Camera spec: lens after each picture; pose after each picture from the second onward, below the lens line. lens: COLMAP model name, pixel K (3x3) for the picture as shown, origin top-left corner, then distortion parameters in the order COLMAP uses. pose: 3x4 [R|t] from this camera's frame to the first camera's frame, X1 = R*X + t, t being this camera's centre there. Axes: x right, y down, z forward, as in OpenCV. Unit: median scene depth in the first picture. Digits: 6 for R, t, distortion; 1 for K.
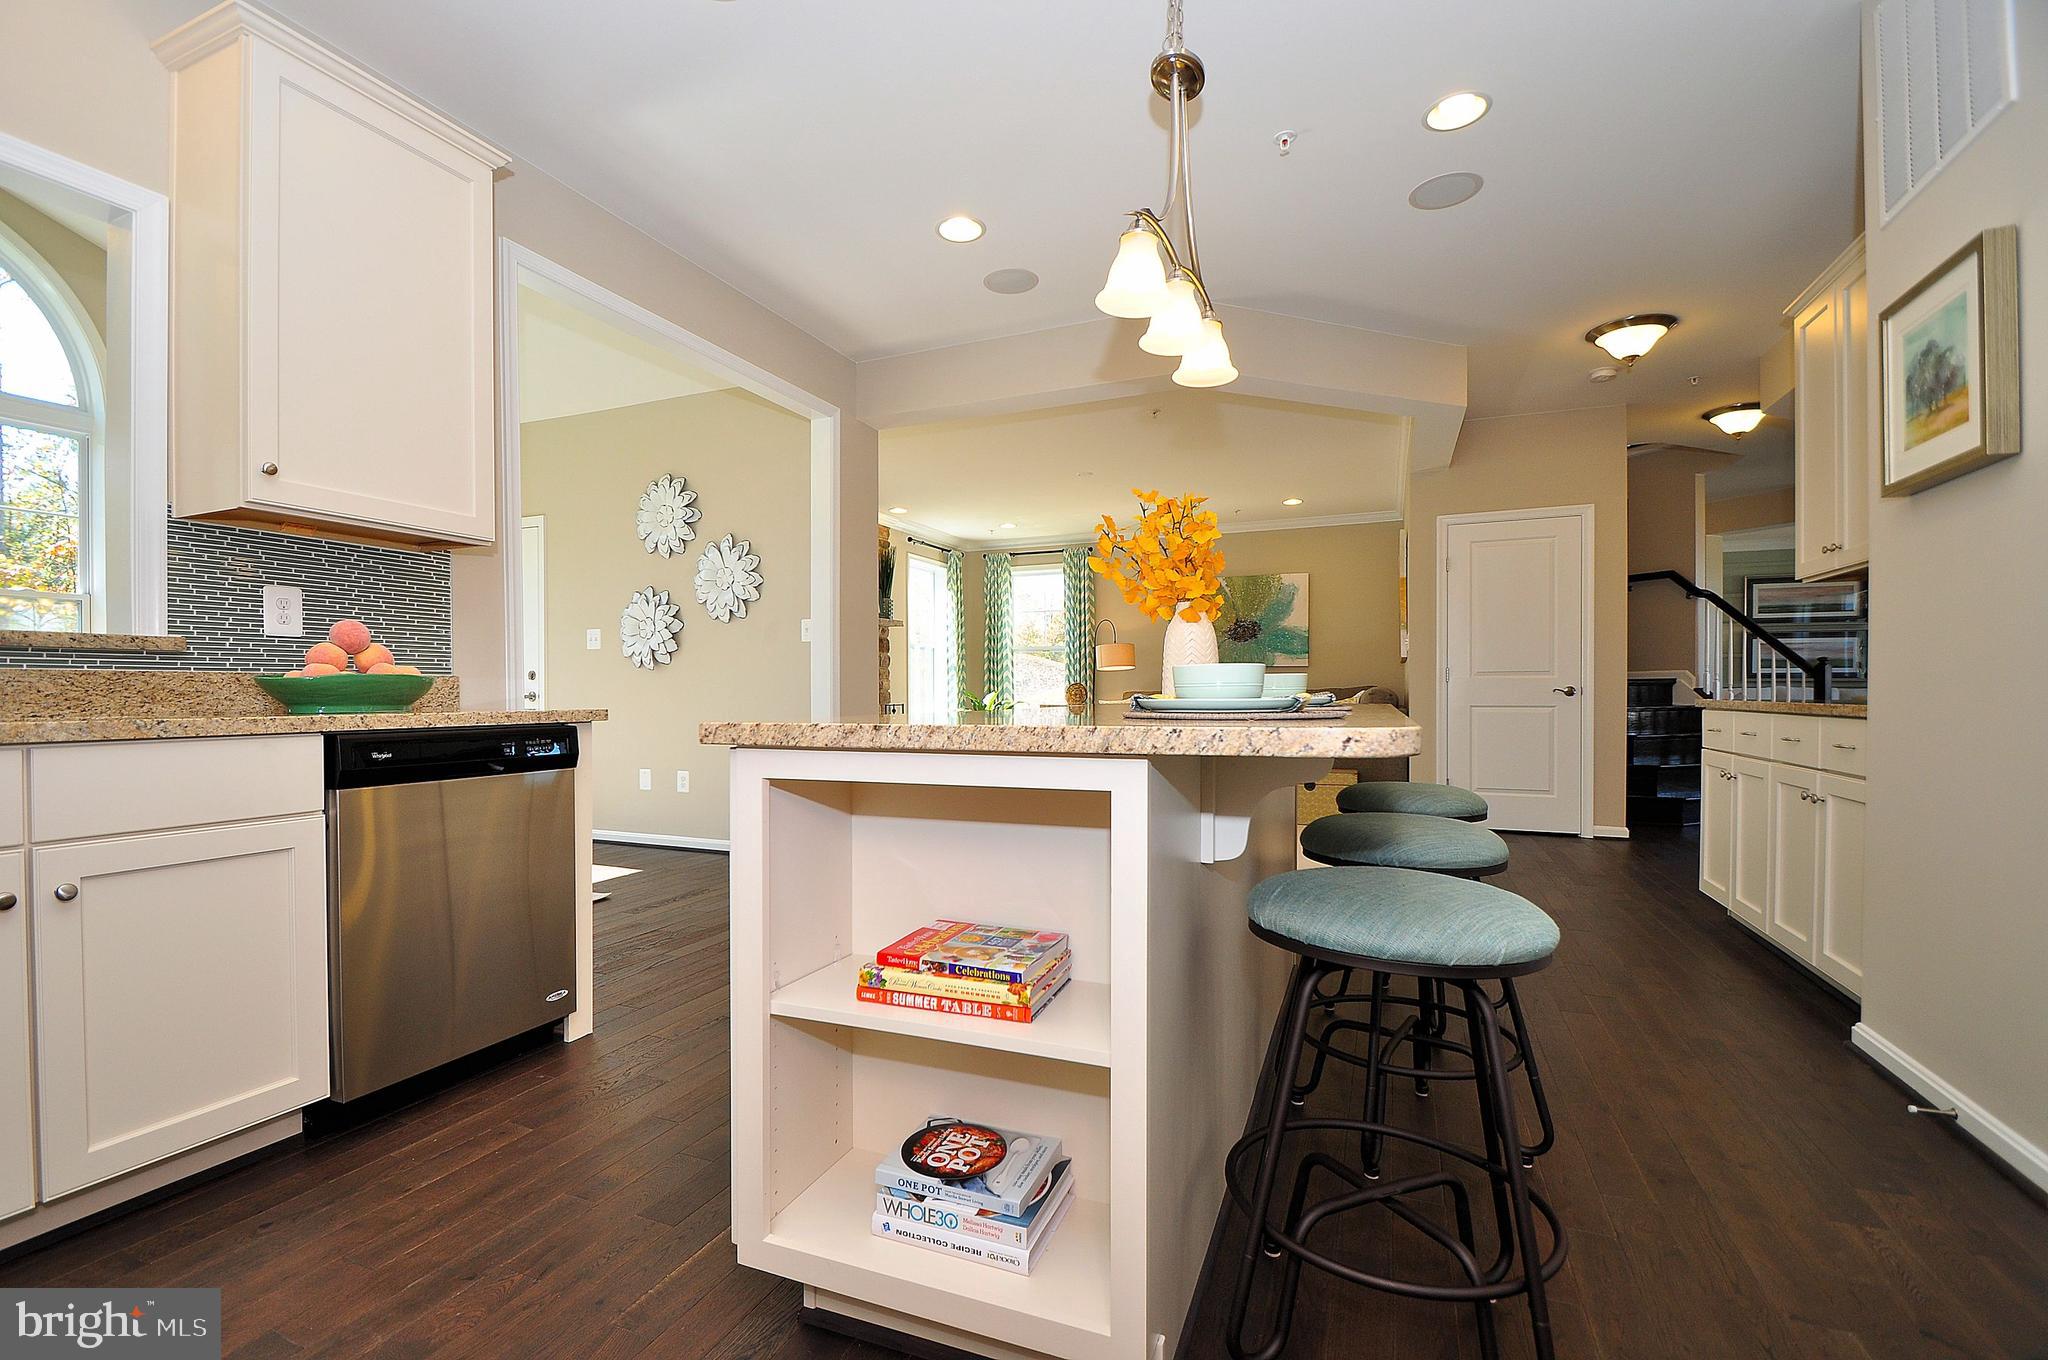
lens RADIAL K [[897.0, 0, 996.6], [0, 897.0, 700.3], [0, 0, 1]] dist [0.015107, -0.015444]
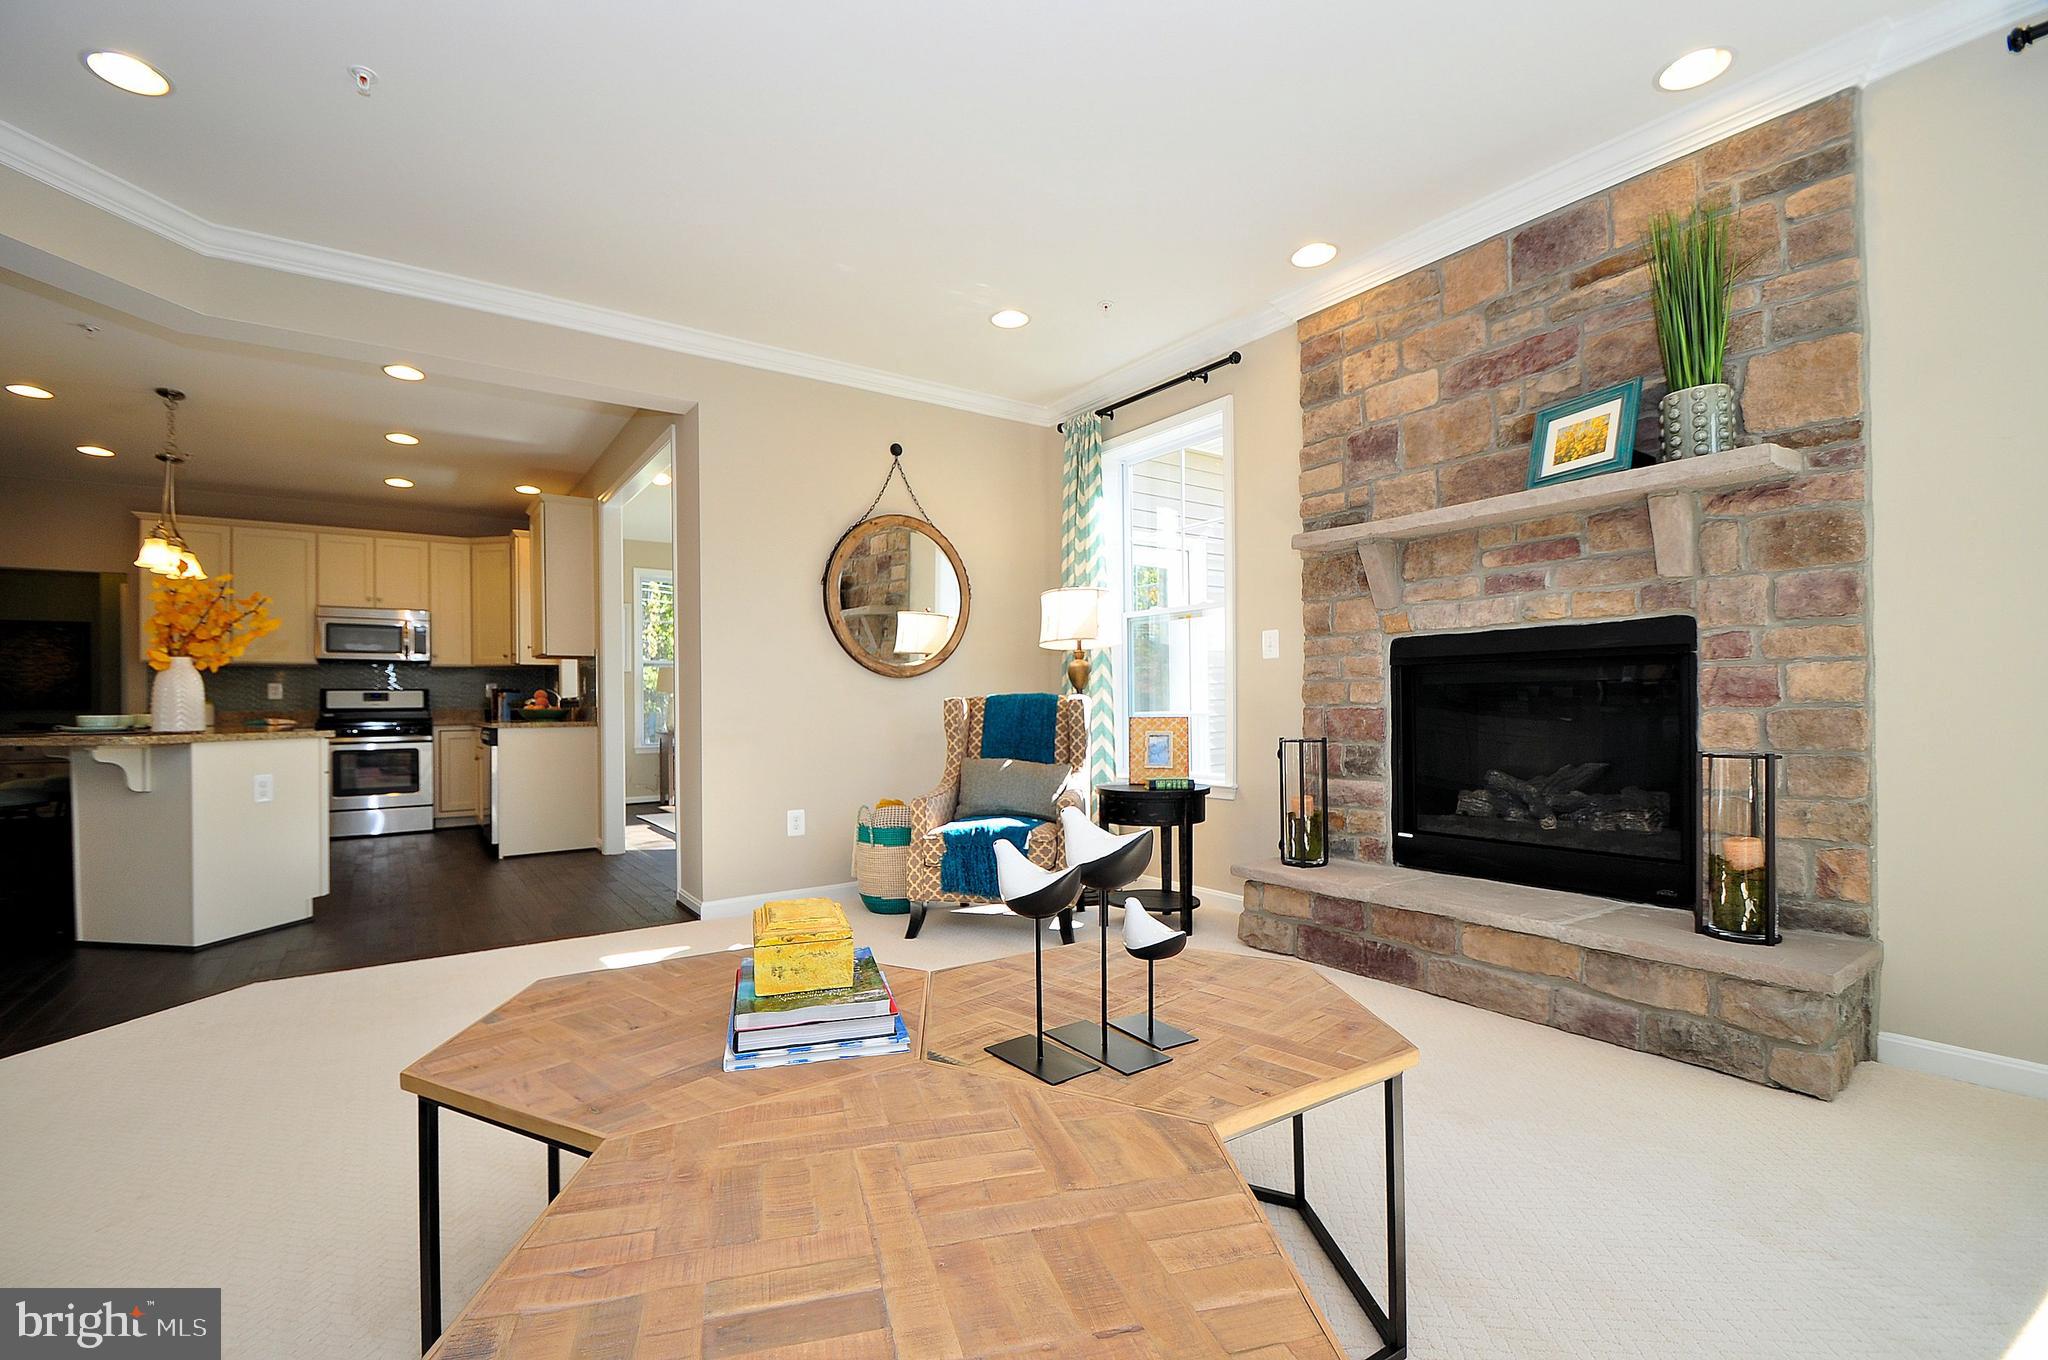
lens RADIAL K [[889.2, 0, 995.4], [0, 889.2, 699.5], [0, 0, 1]] dist [0.017473, -0.021526]
pose [[-0.526230, 0.004796, -0.850329, 0.229526], [0.005214, 0.999983, 0.002414, -0.013802], [0.850326, -0.003163, -0.526246, 0.903299]]
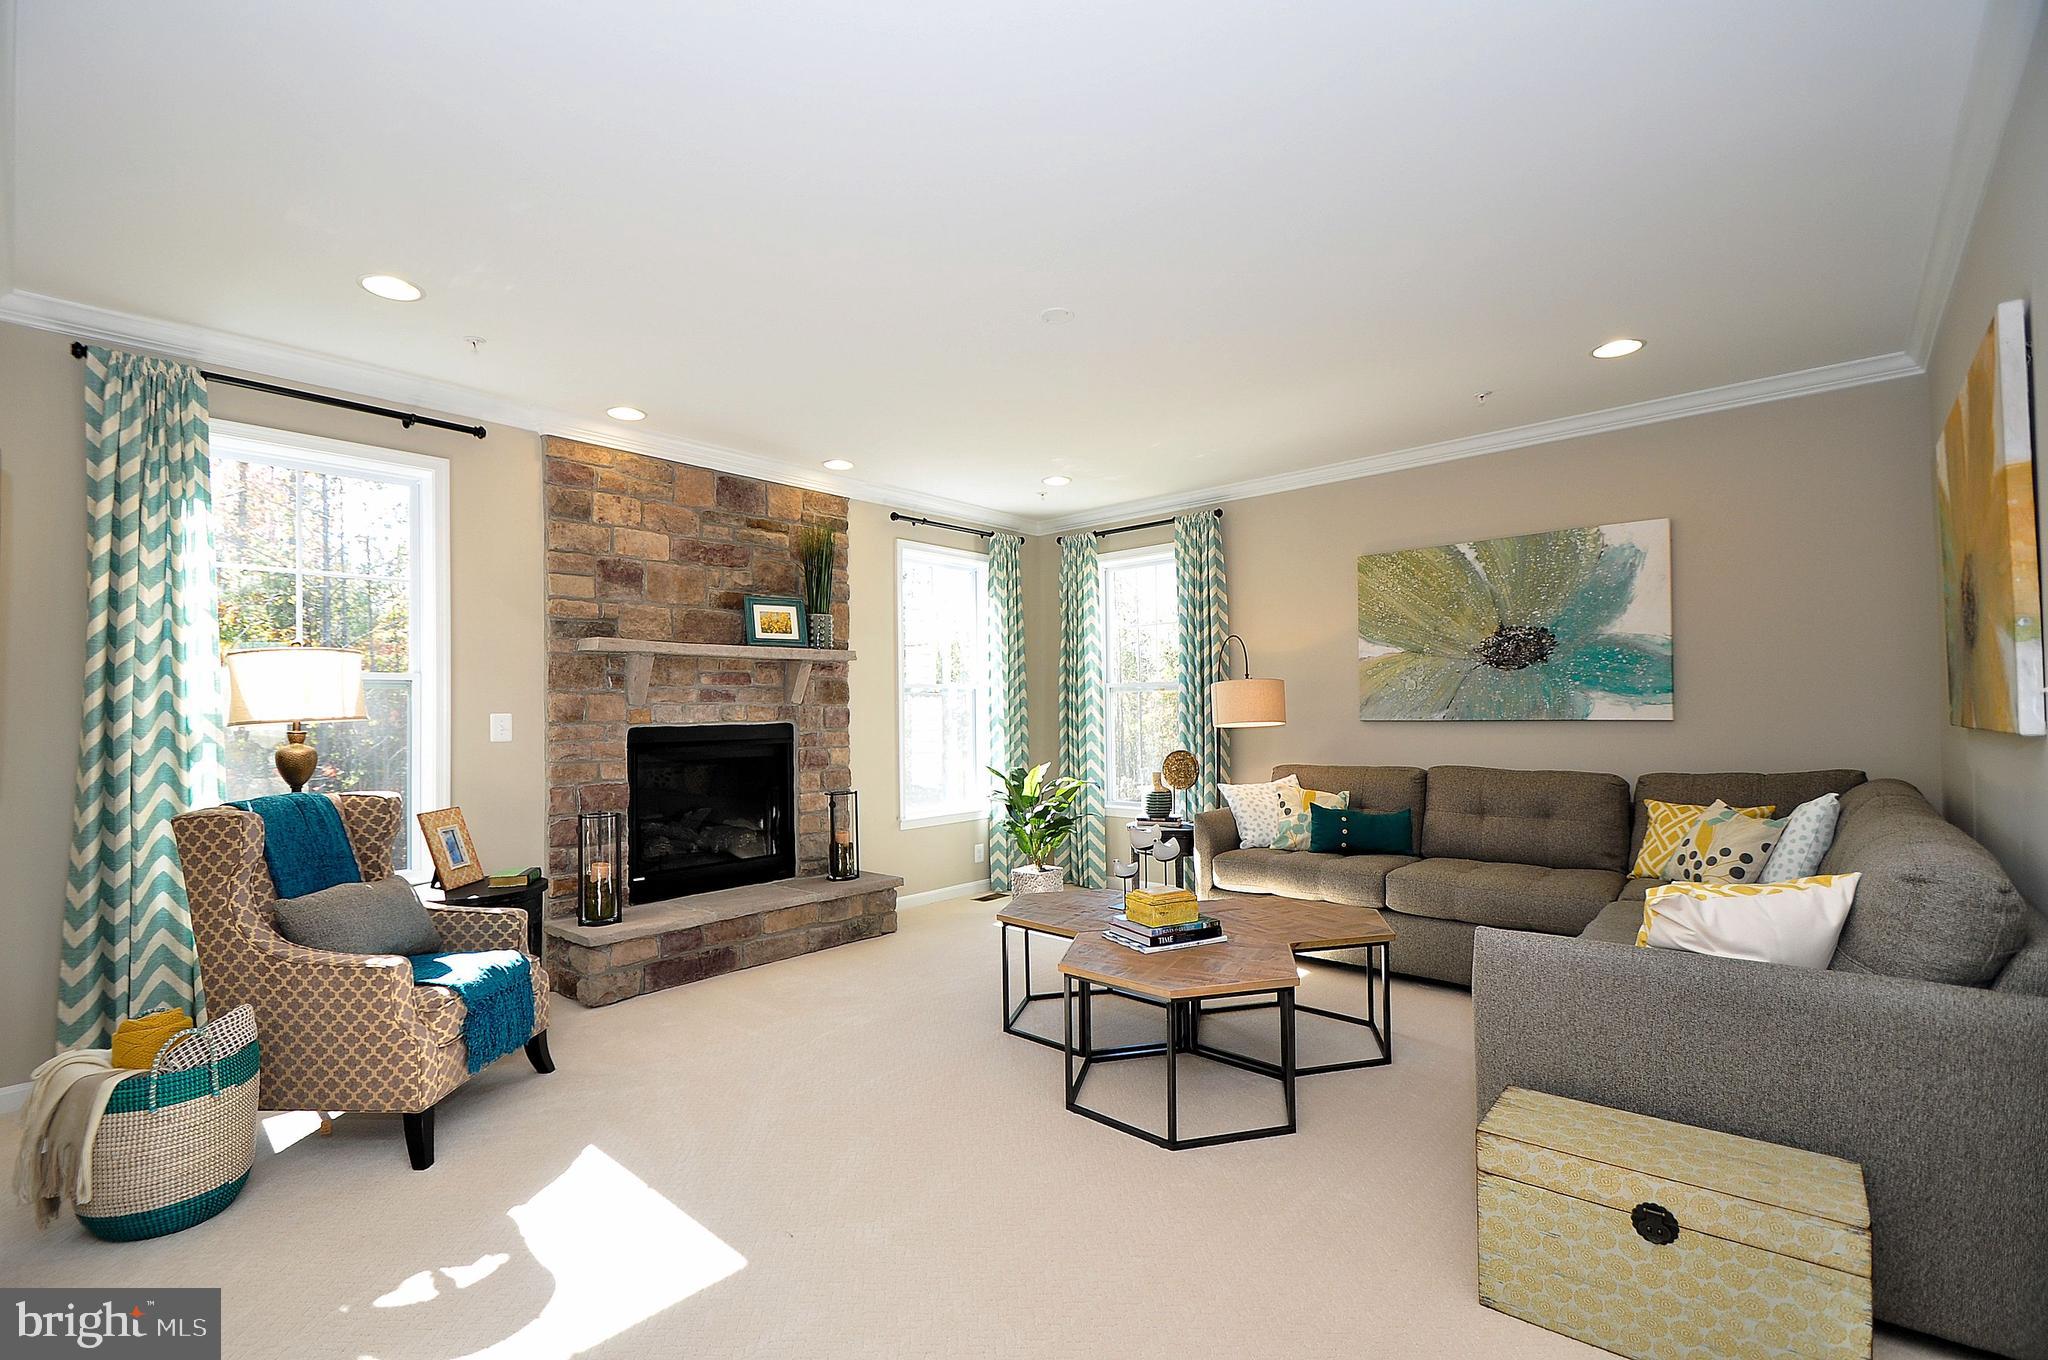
lens RADIAL K [[889.2, 0, 995.4], [0, 889.2, 699.5], [0, 0, 1]] dist [0.017473, -0.021526]
pose [[0.948099, -0.014651, -0.317636, 0.161636], [0.007807, 0.999709, -0.022809, -0.040524], [0.317878, 0.019146, 0.947938, 0.453828]]
